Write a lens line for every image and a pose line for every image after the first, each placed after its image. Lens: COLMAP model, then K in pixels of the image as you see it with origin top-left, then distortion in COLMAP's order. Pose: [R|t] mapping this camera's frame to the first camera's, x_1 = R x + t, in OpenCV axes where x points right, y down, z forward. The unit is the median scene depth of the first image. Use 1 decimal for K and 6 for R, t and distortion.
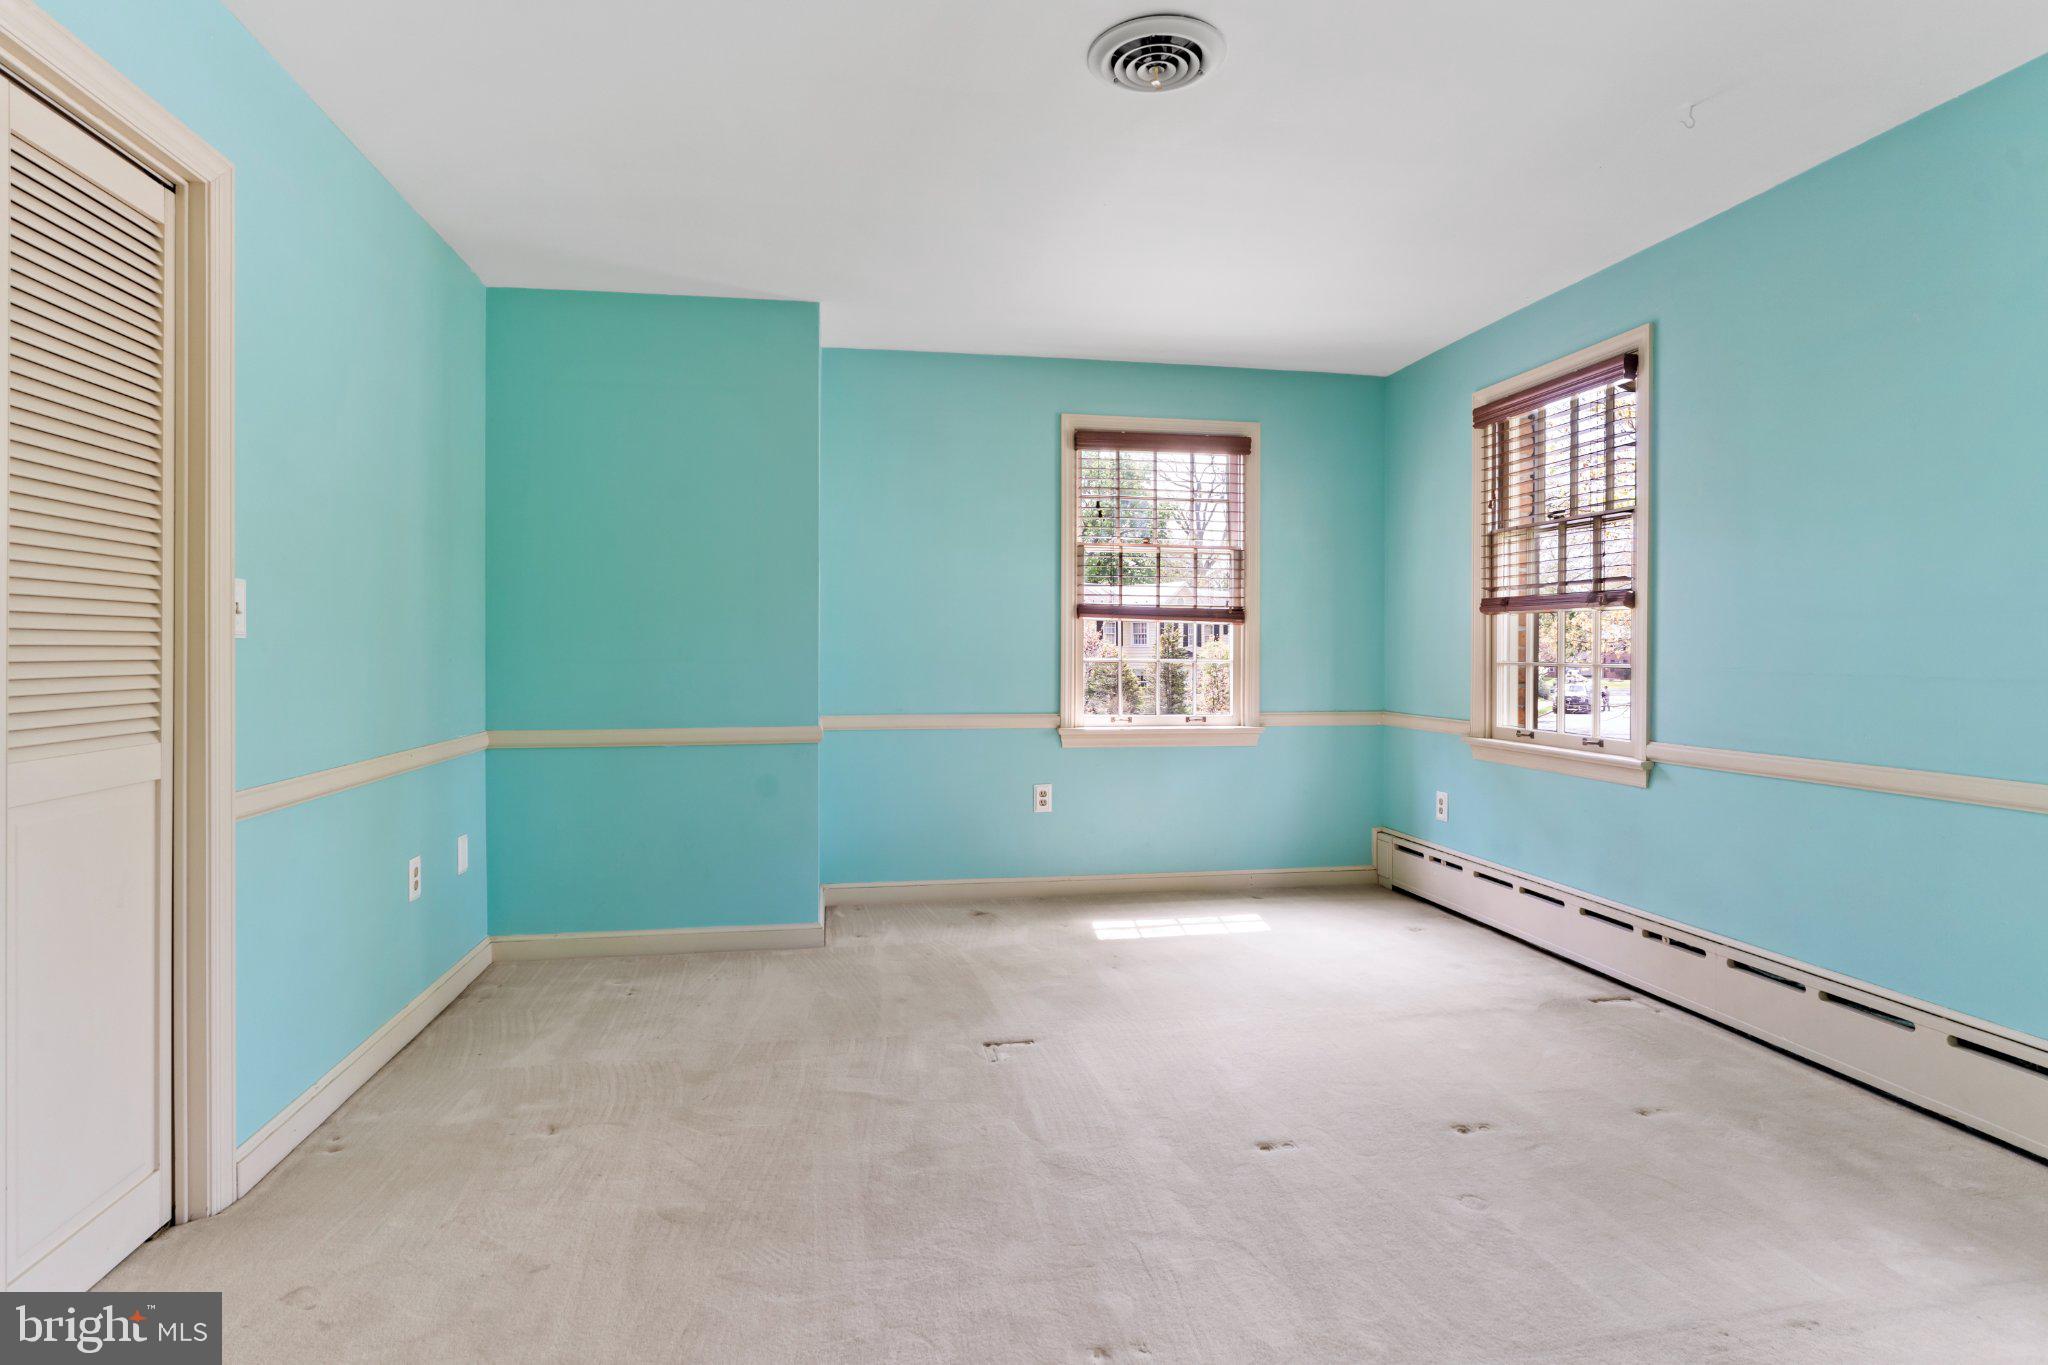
lens RADIAL K [[1060.5, 0, 1020.4], [0, 1060.5, 644.0], [0, 0, 1]] dist [-0.001380, -0.000016]
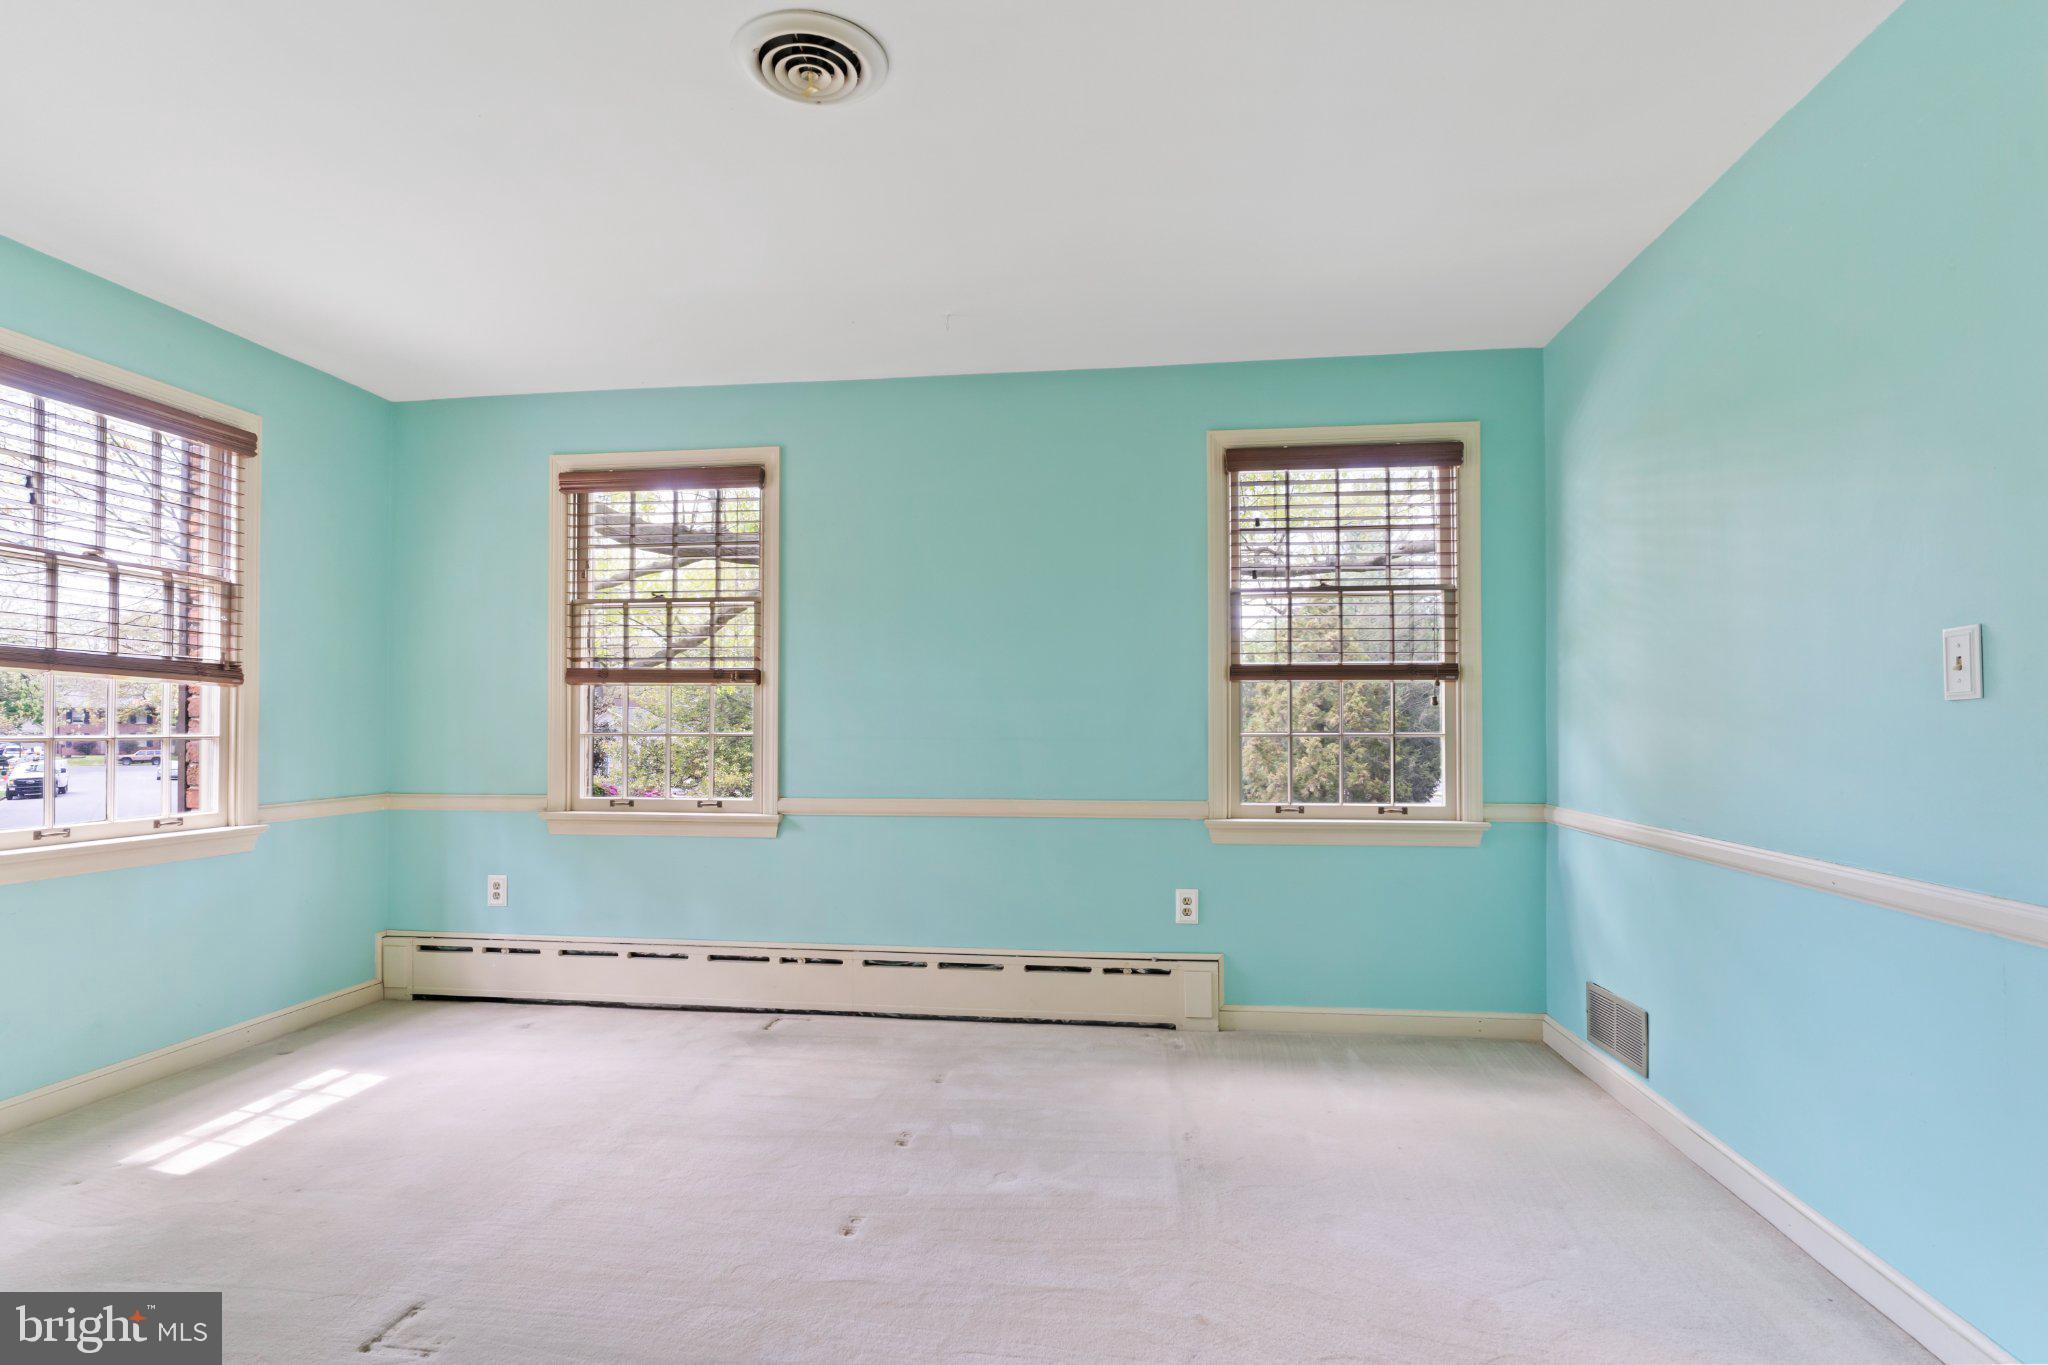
lens RADIAL K [[1063.5, 0, 1010.9], [0, 1063.5, 692.3], [0, 0, 1]] dist [-0.002664, -0.000467]
pose [[0.306346, 0.025293, 0.951584, -0.369431], [-0.004351, 0.999674, -0.025170, 0.001967], [-0.951910, 0.003570, 0.306356, 0.308941]]
